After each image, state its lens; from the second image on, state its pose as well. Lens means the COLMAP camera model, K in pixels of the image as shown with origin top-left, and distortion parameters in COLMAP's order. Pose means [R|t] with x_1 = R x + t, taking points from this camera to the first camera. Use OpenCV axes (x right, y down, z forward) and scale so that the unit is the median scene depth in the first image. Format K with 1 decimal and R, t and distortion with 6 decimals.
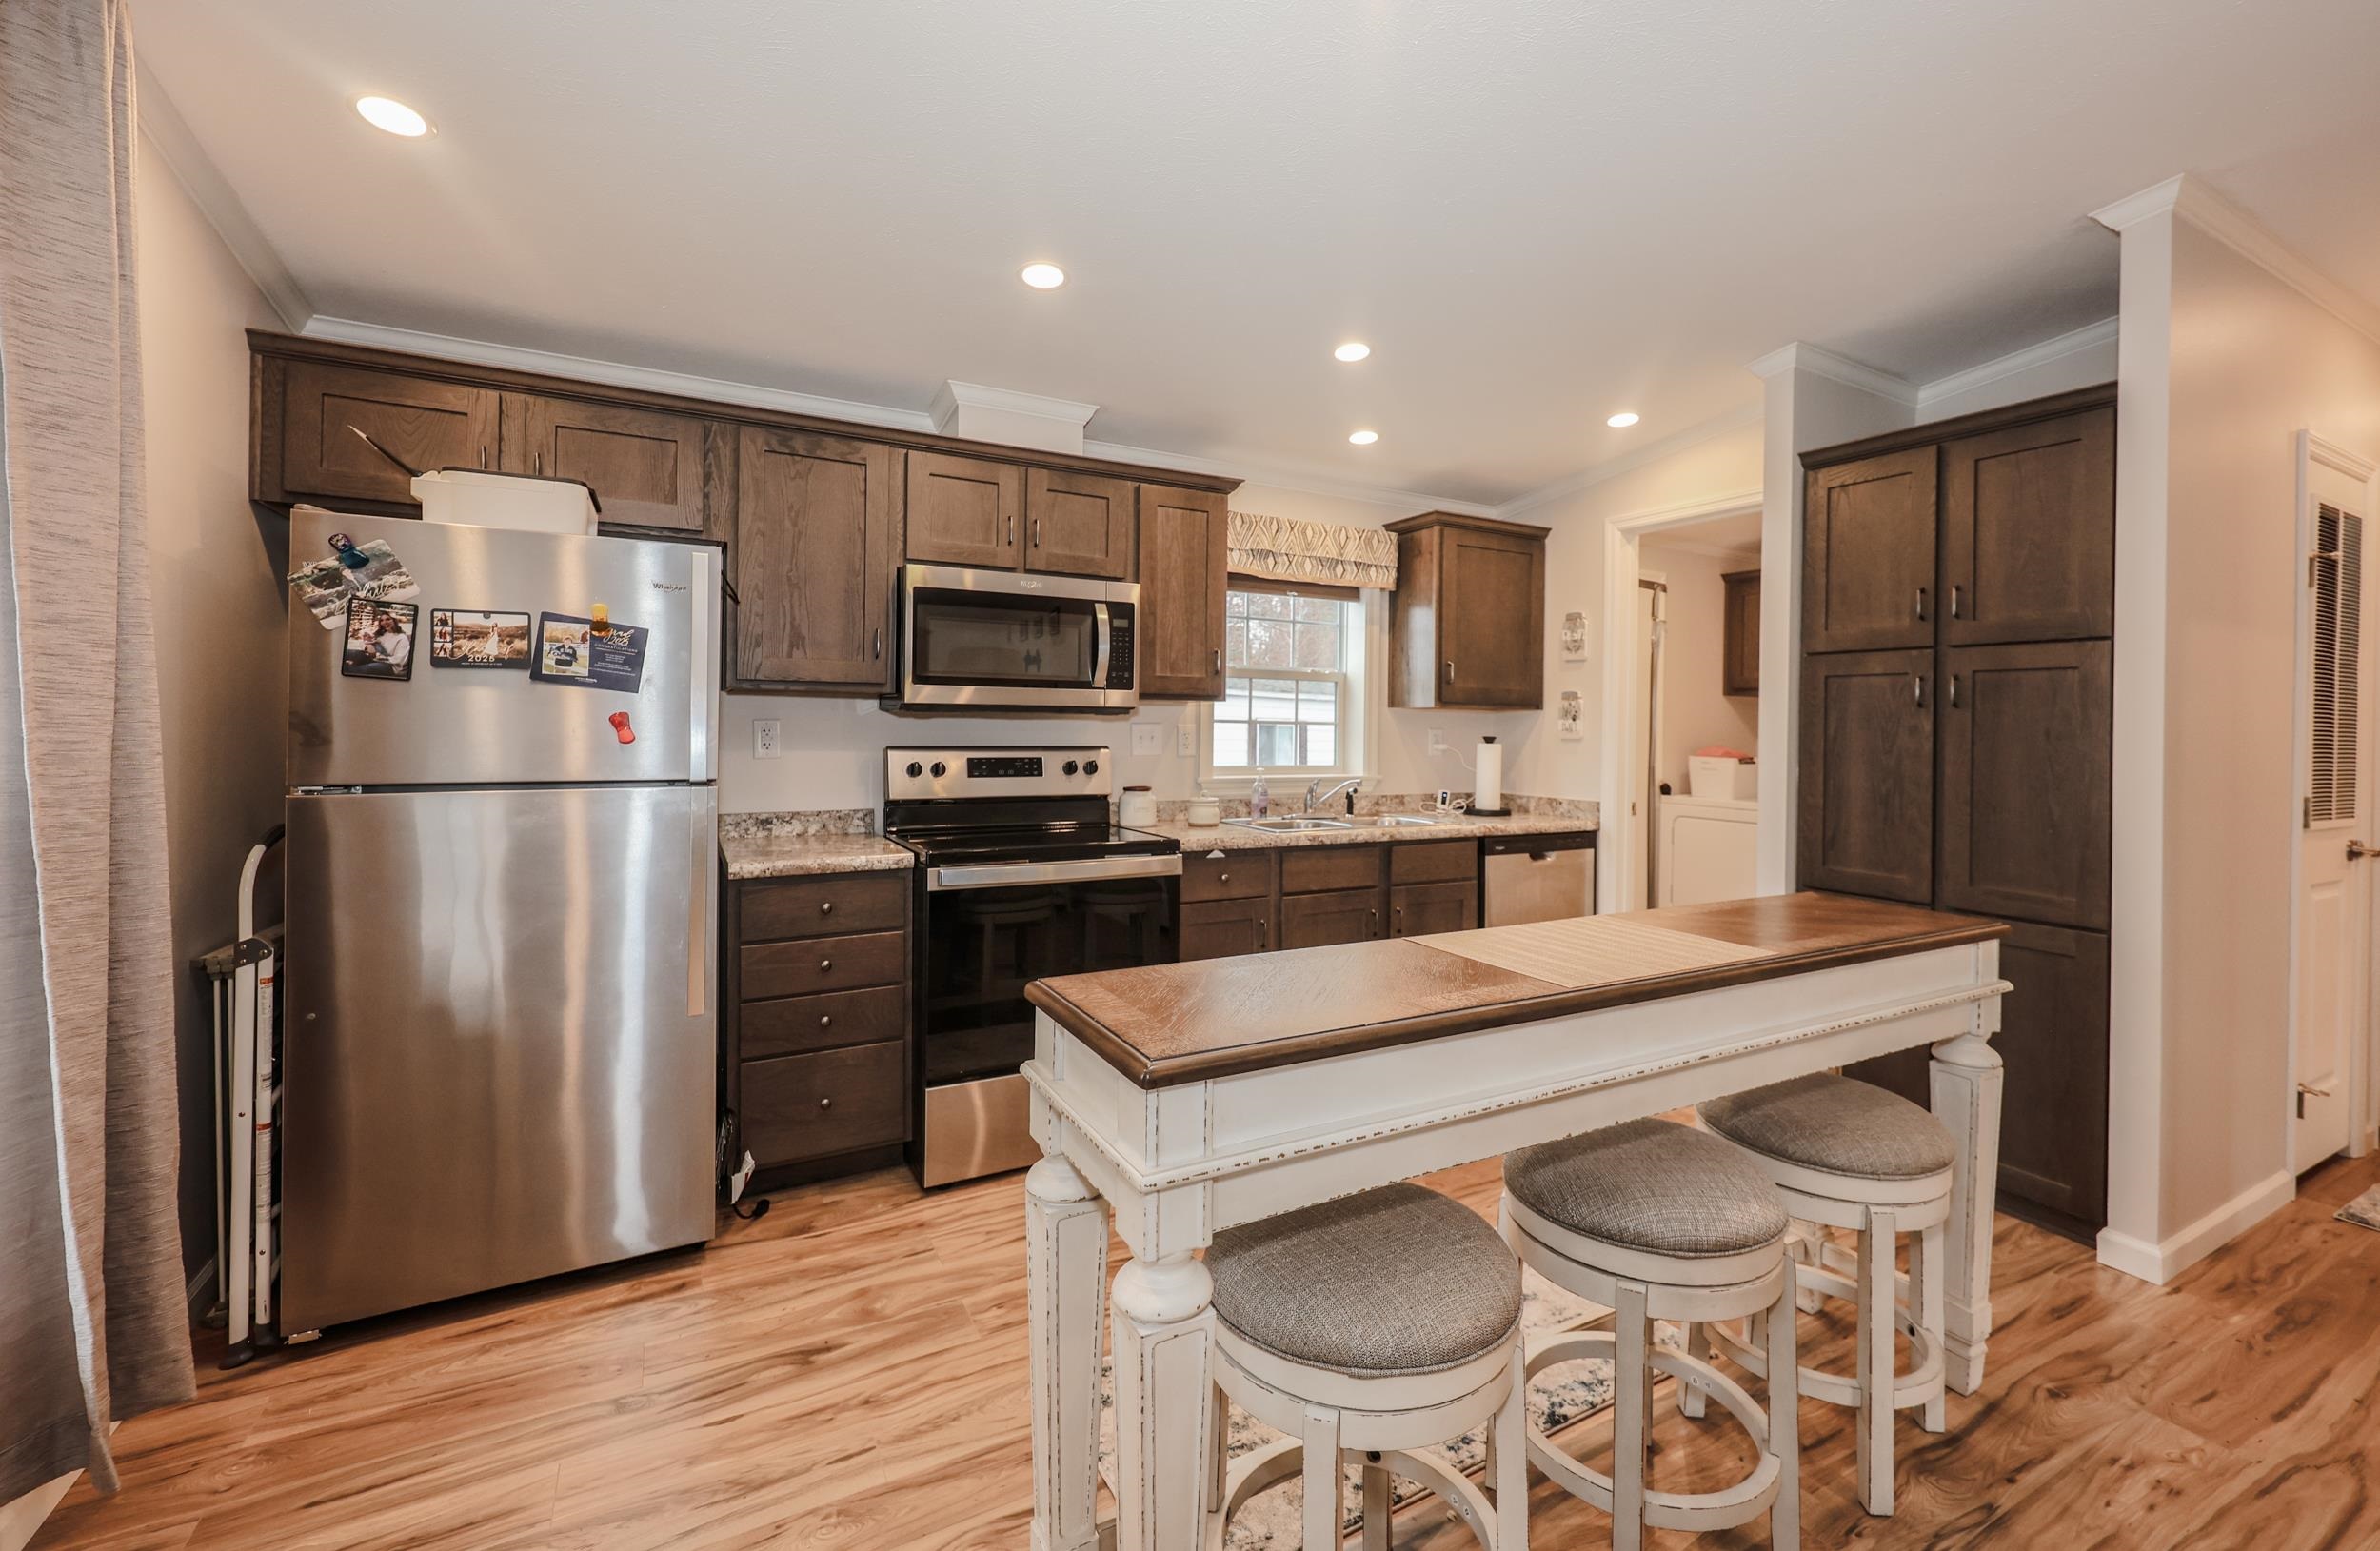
lens RADIAL K [[1003.1, 0, 1230.5], [0, 1003.1, 722.7], [0, 0, 1]] dist [-0.000233, 0.000103]
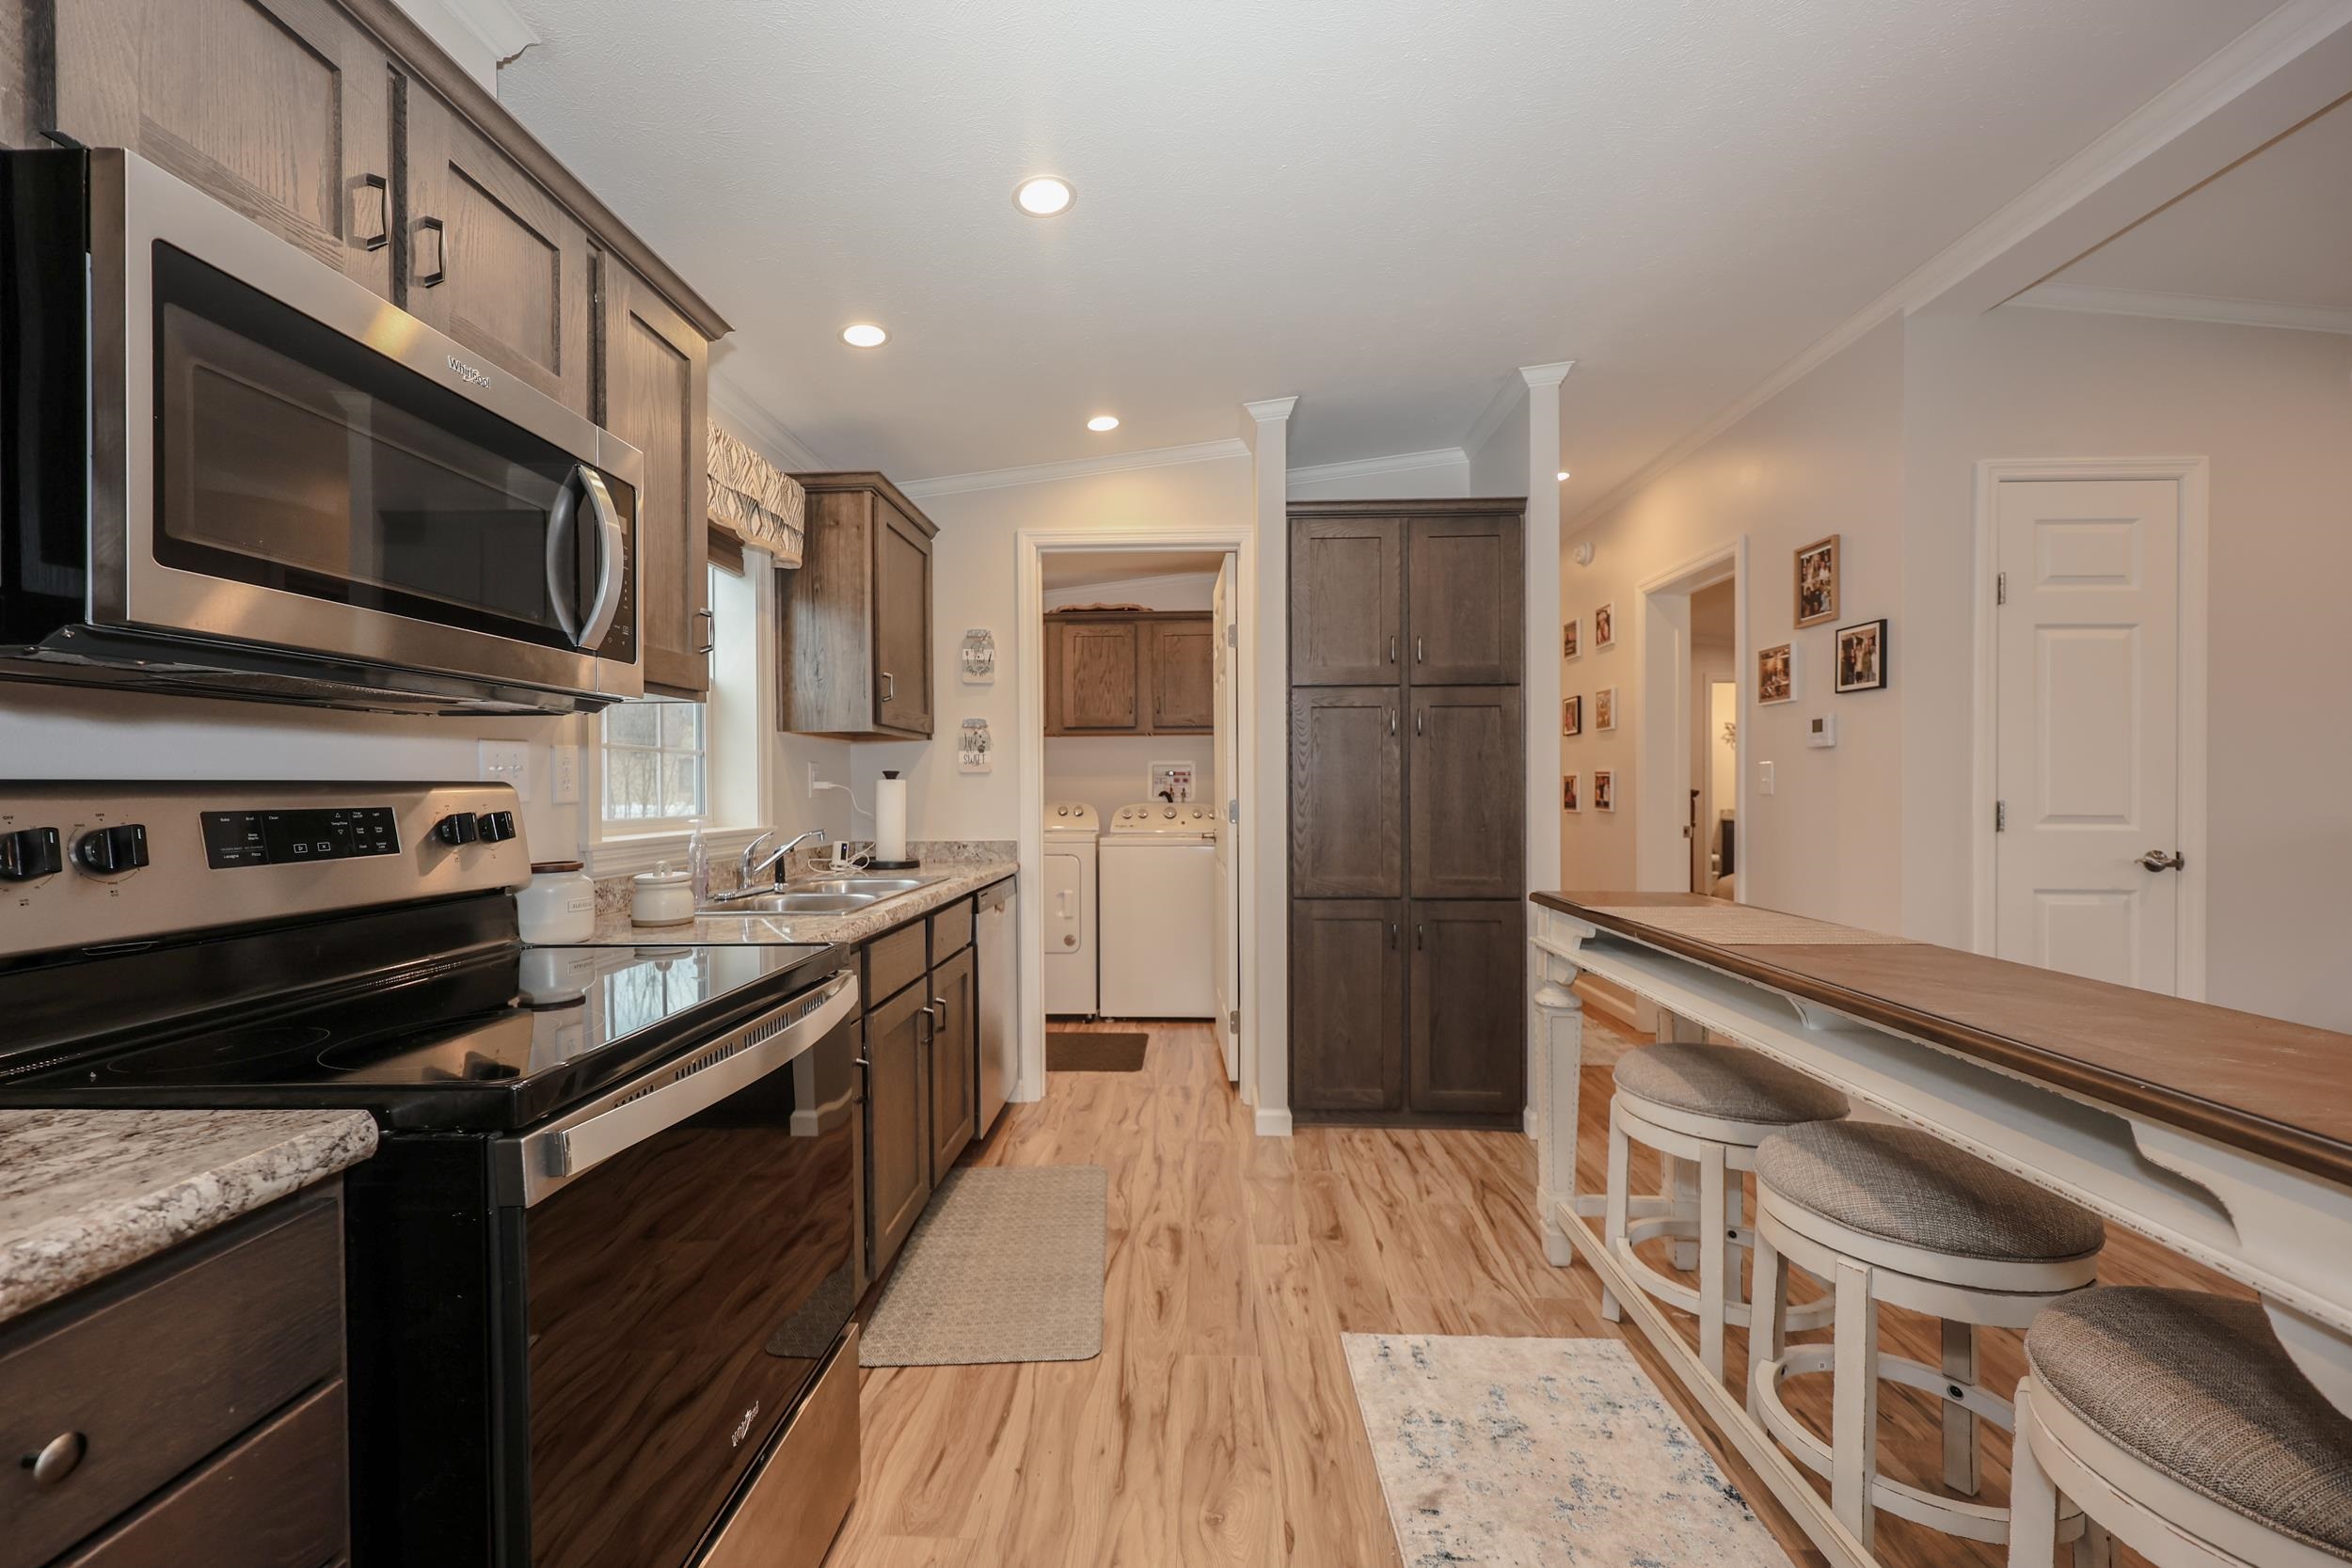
lens RADIAL K [[944.5, 0, 1167.9], [0, 944.5, 794.7], [0, 0, 1]] dist [-0.014607, 0.000100]
pose [[0.534781, -0.023334, 0.844668, -0.342333], [0.010341, 0.999725, 0.021071, 0.024679], [-0.844927, -0.002533, 0.534875, 0.520126]]
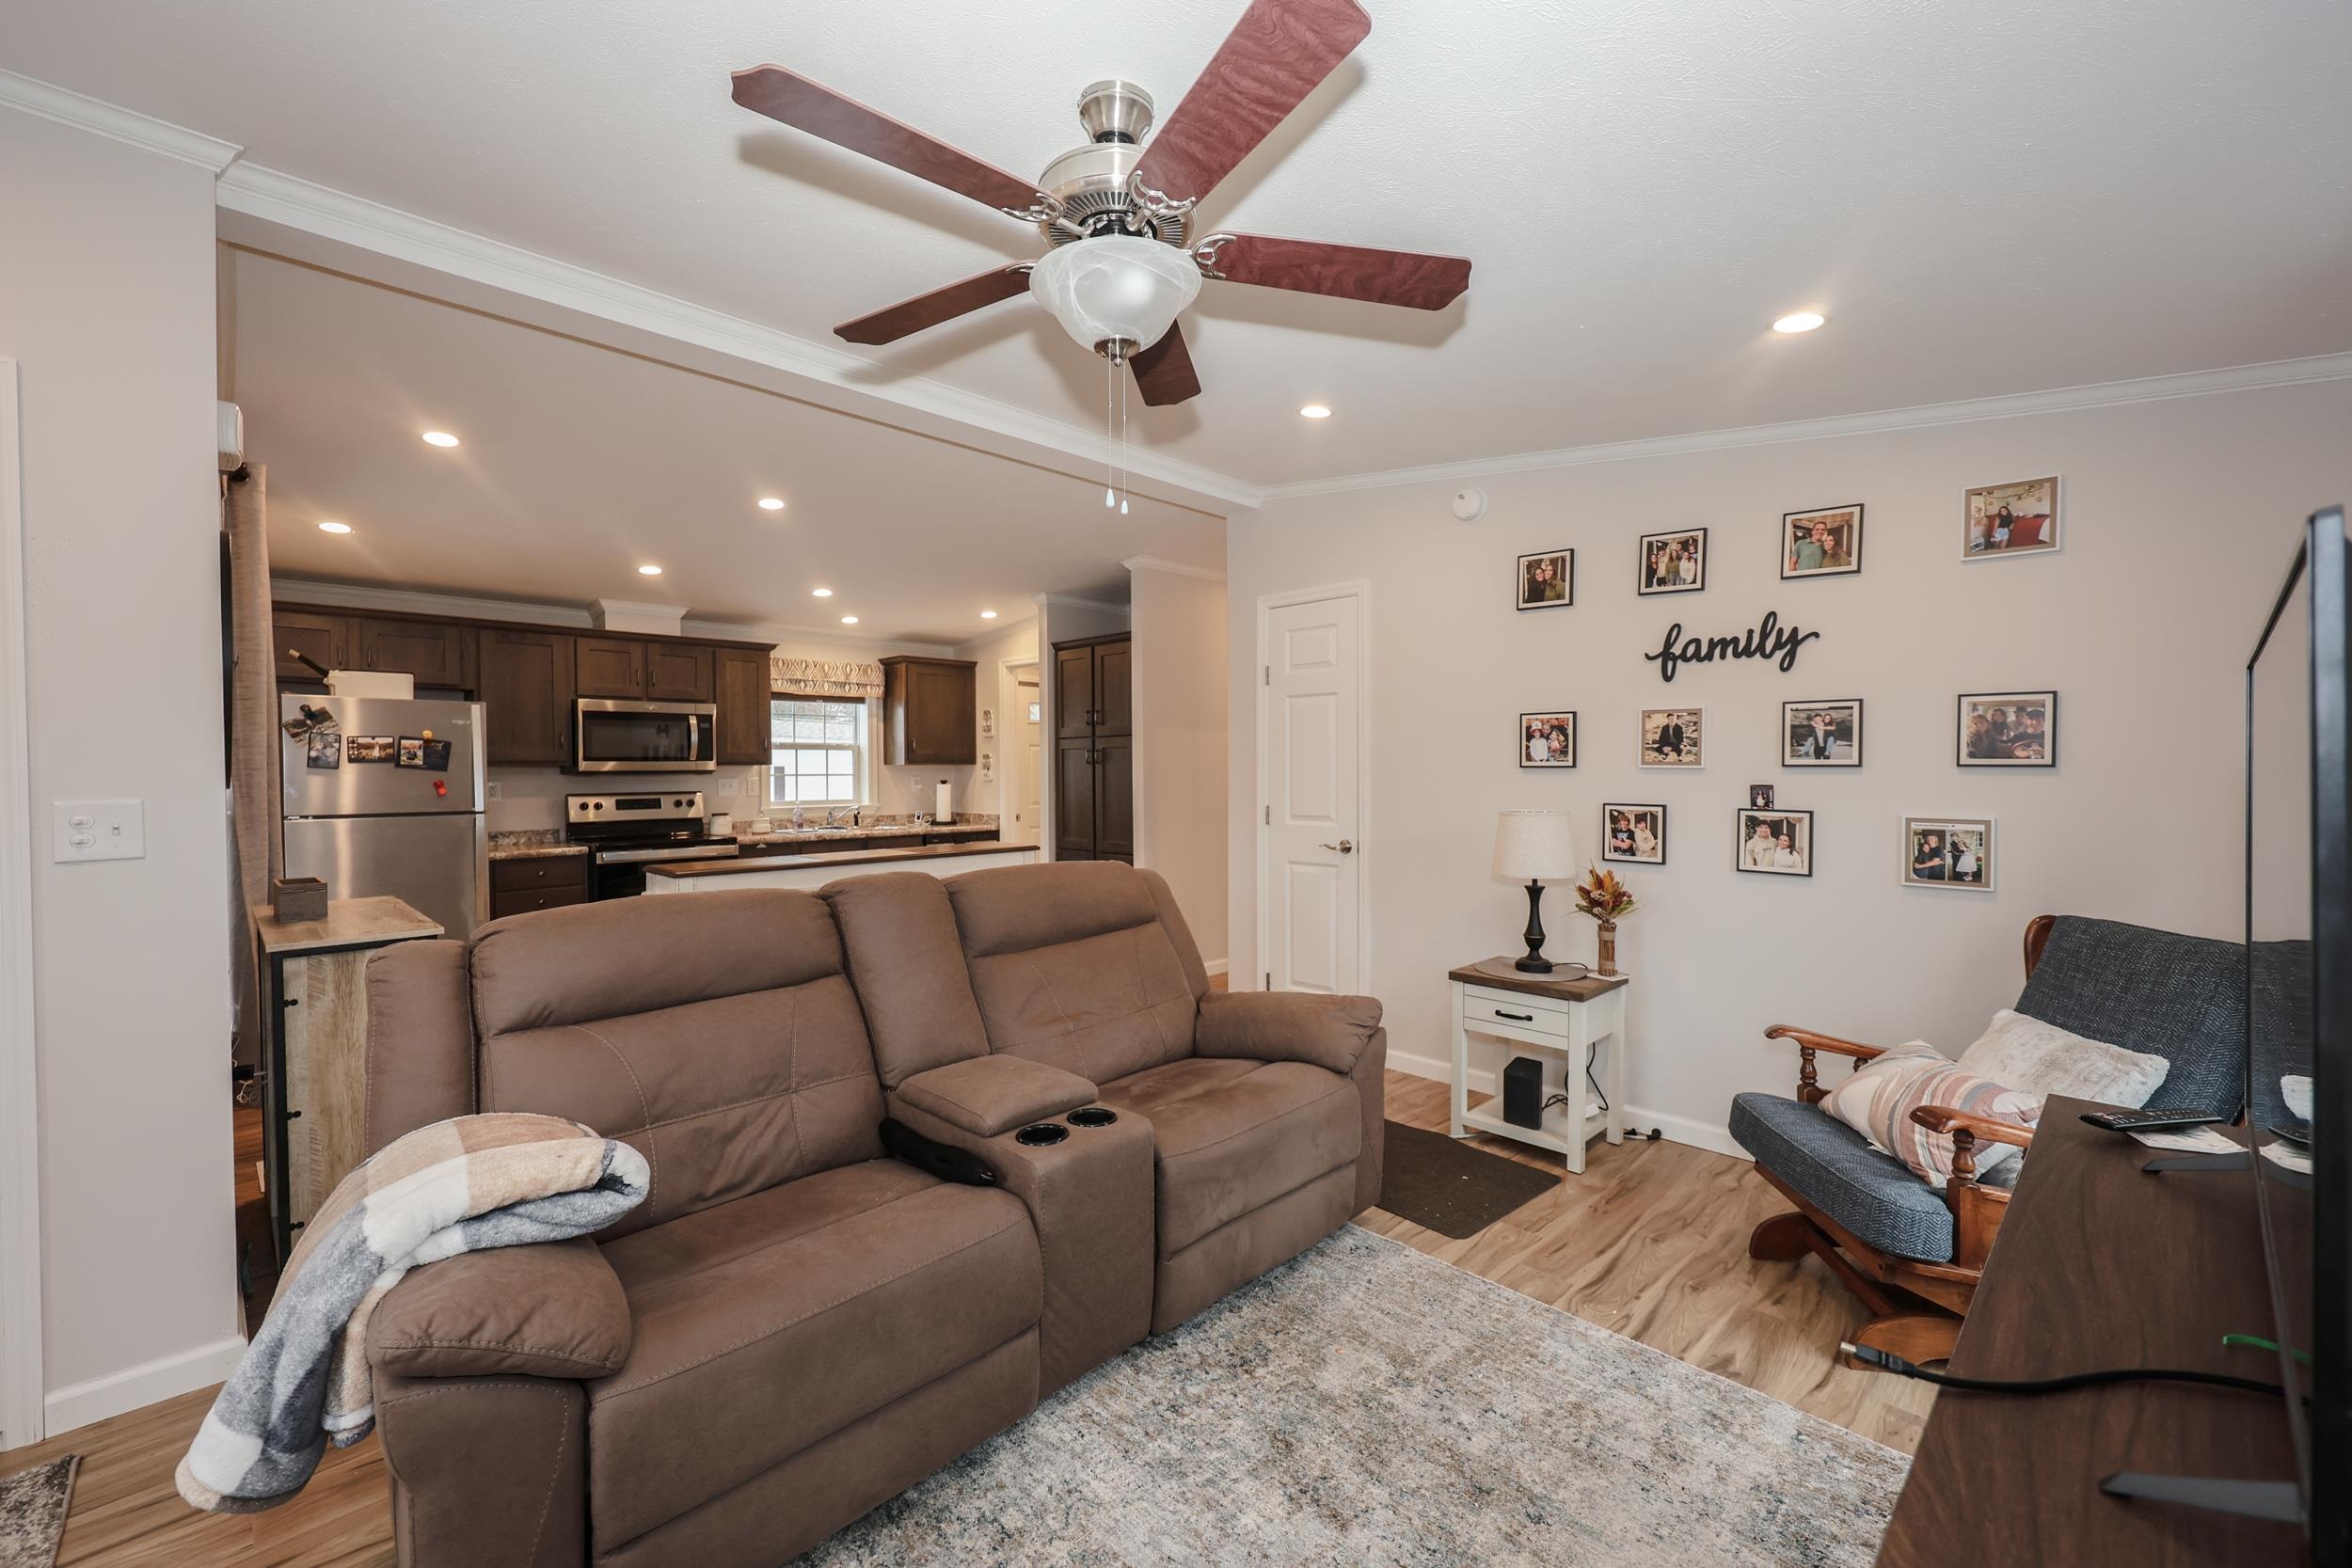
lens RADIAL K [[964.3, 0, 1168.4], [0, 964.3, 778.9], [0, 0, 1]] dist [-0.001279, 0.000534]
pose [[0.962087, -0.025369, 0.271559, 0.228656], [0.022024, 0.999639, 0.015358, -0.007357], [-0.271850, -0.008795, 0.962299, -0.955364]]
